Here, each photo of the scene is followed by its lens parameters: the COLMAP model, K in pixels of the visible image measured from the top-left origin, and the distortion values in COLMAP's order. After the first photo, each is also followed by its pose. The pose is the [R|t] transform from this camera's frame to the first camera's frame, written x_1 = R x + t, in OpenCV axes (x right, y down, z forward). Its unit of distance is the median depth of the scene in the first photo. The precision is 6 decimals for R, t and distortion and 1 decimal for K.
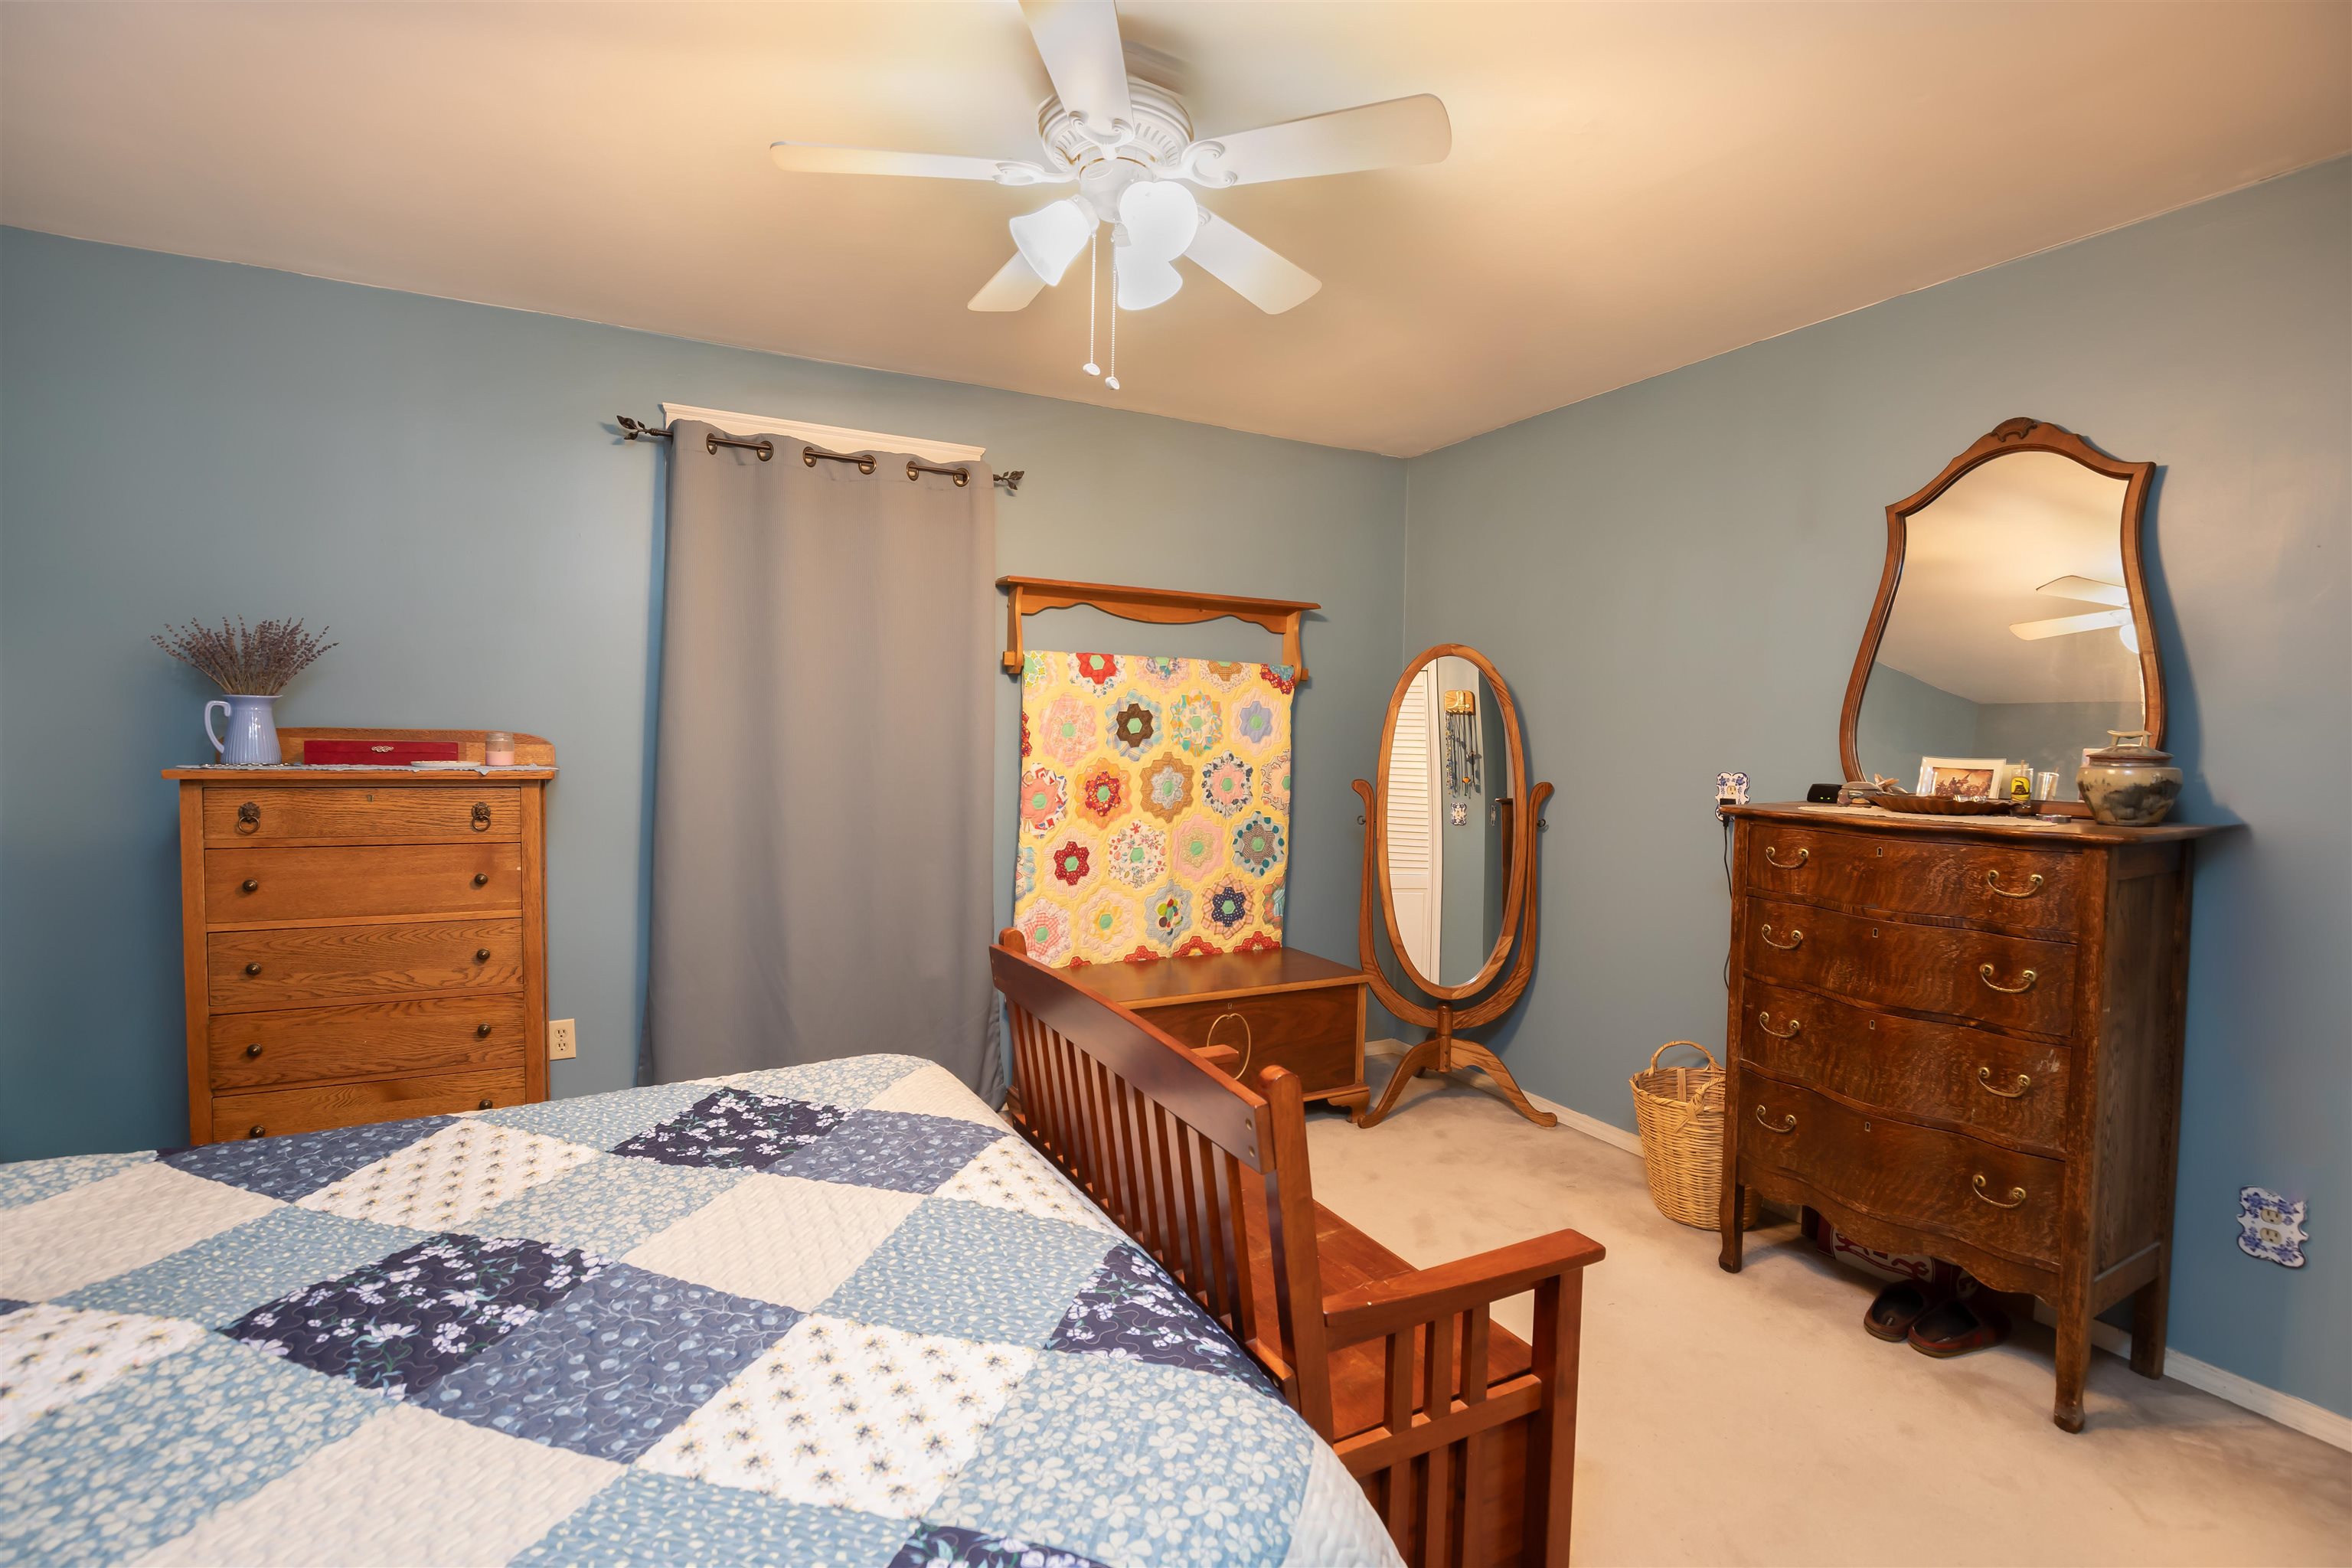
lens RADIAL K [[1042.8, 0, 1188.6], [0, 1042.8, 799.2], [0, 0, 1]] dist [0.002005, 0.000379]
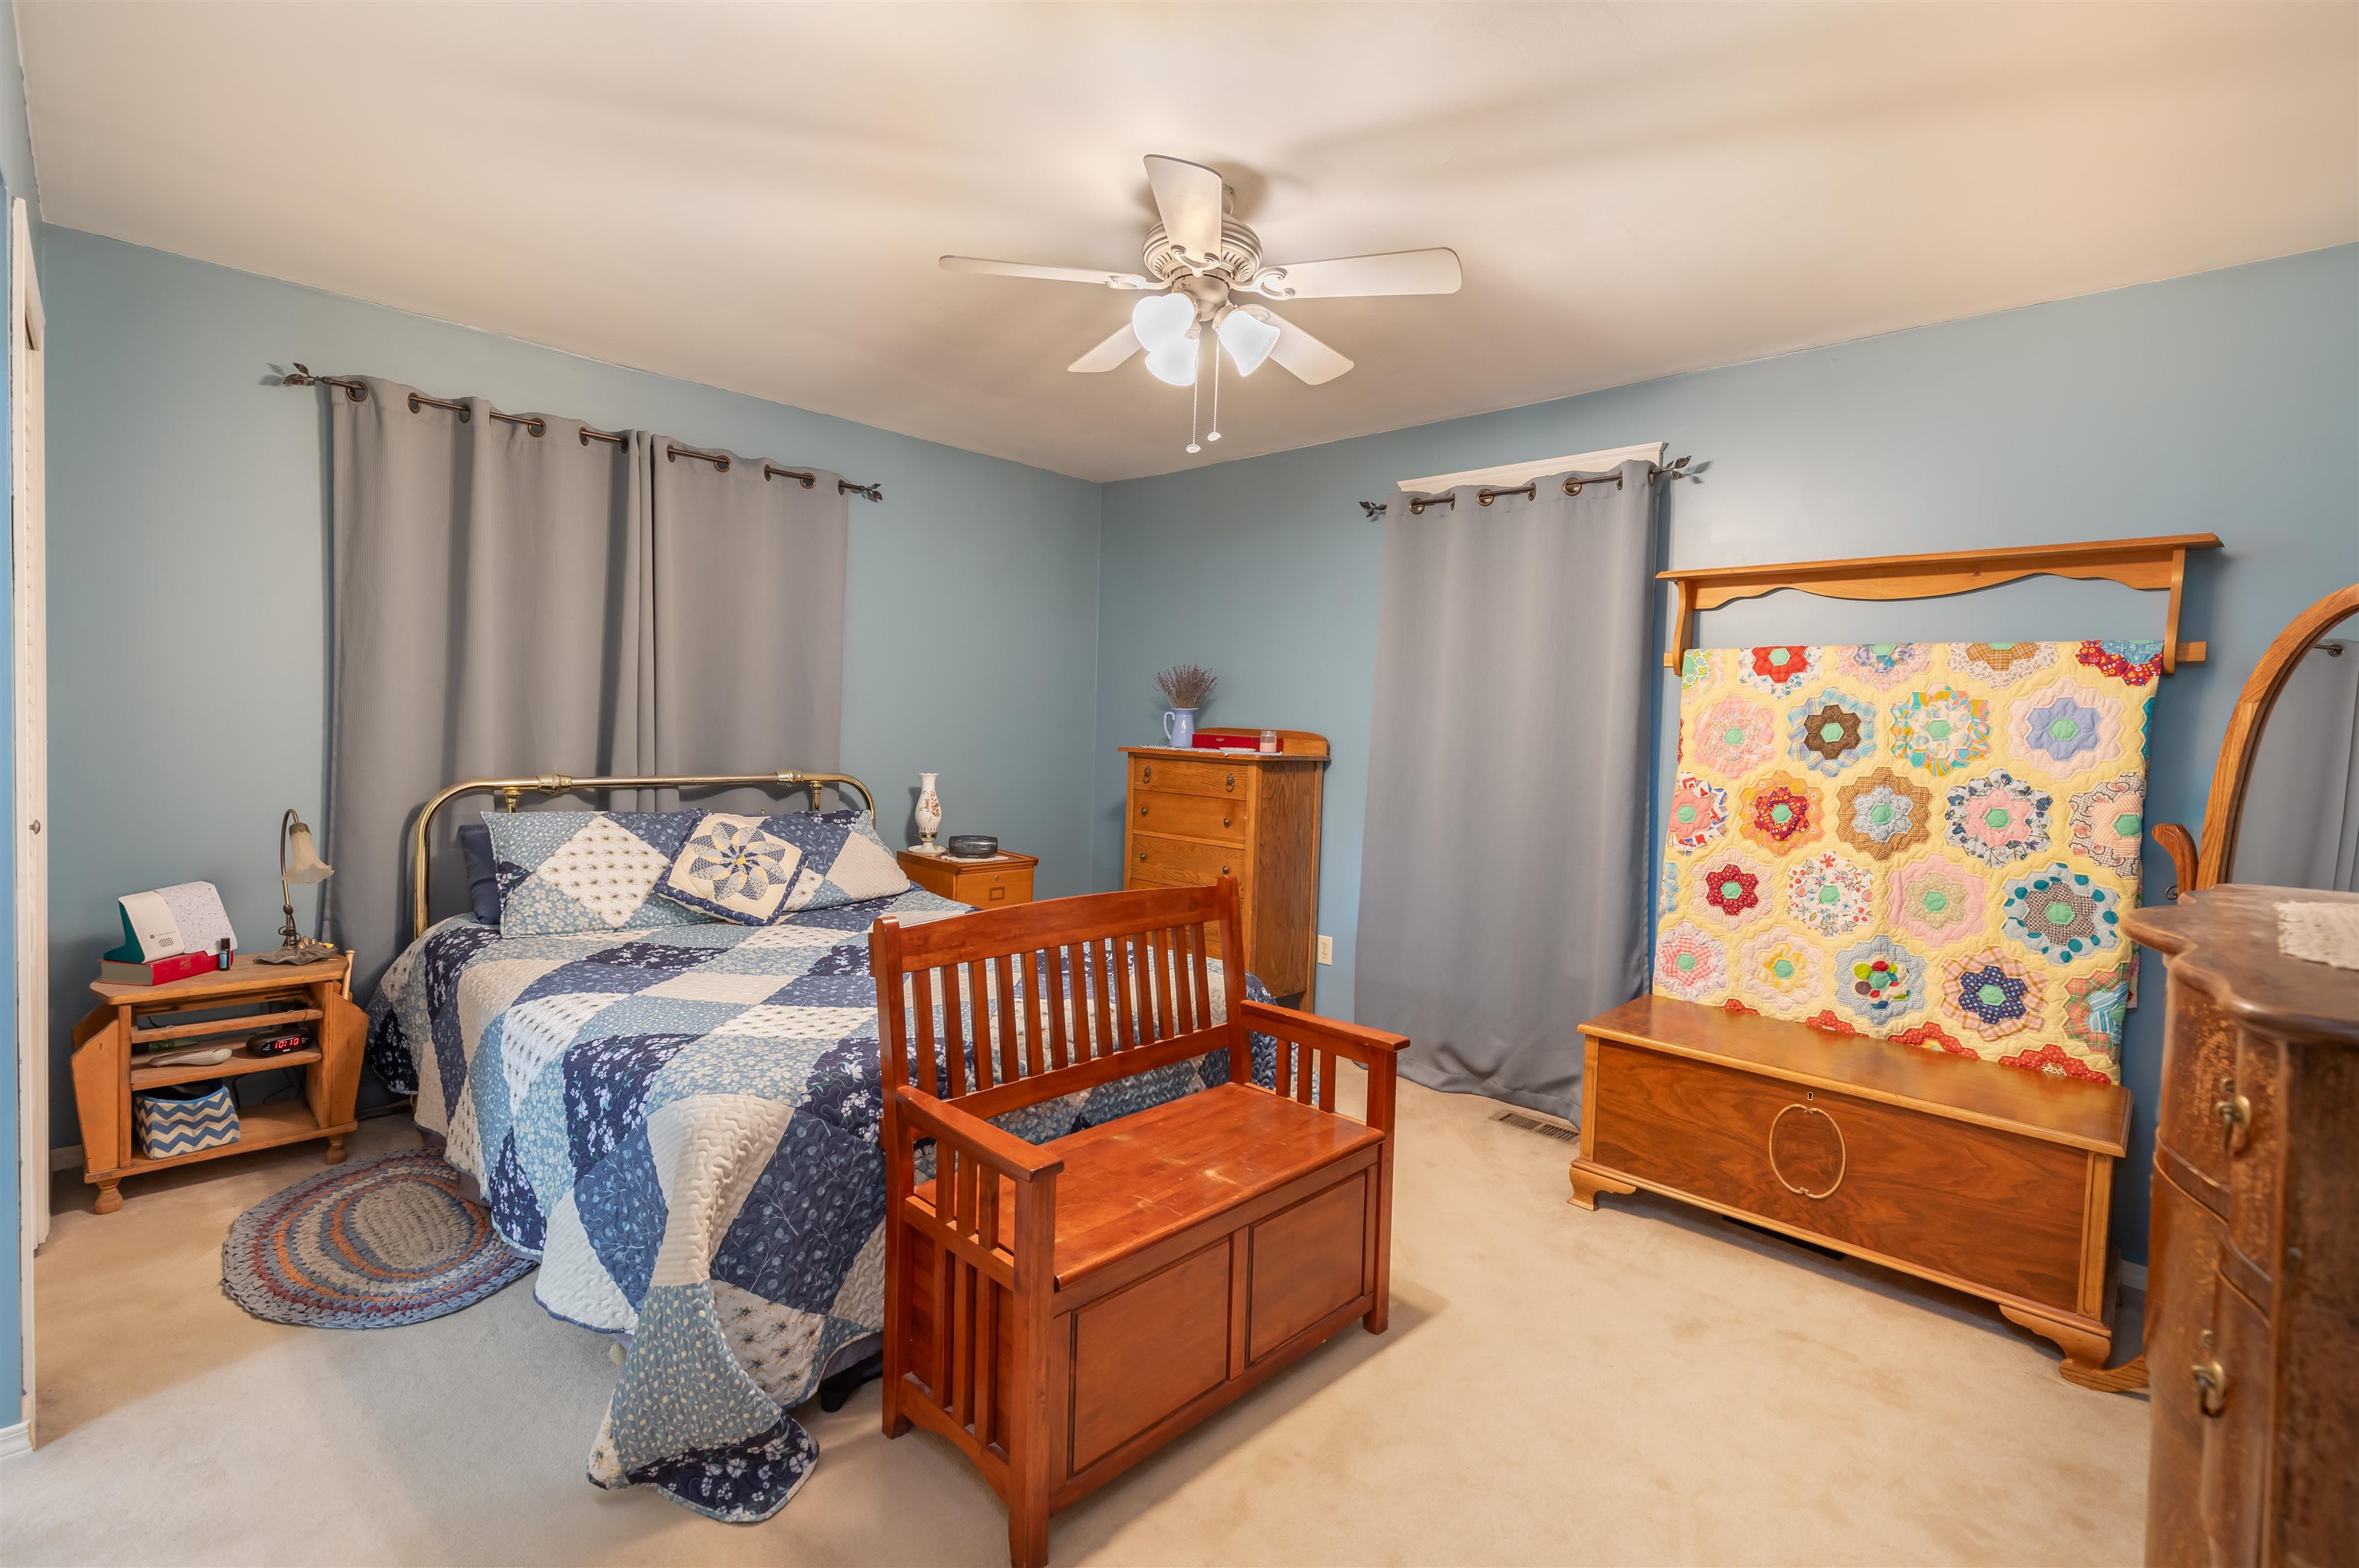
lens RADIAL K [[1045.9, 0, 1186.4], [0, 1045.9, 781.6], [0, 0, 1]] dist [0.002005, 0.000379]
pose [[0.338080, 0.046961, -0.939945, 0.525265], [-0.083528, 0.996310, 0.019733, -0.007357], [0.937403, 0.071840, 0.340755, 0.259875]]
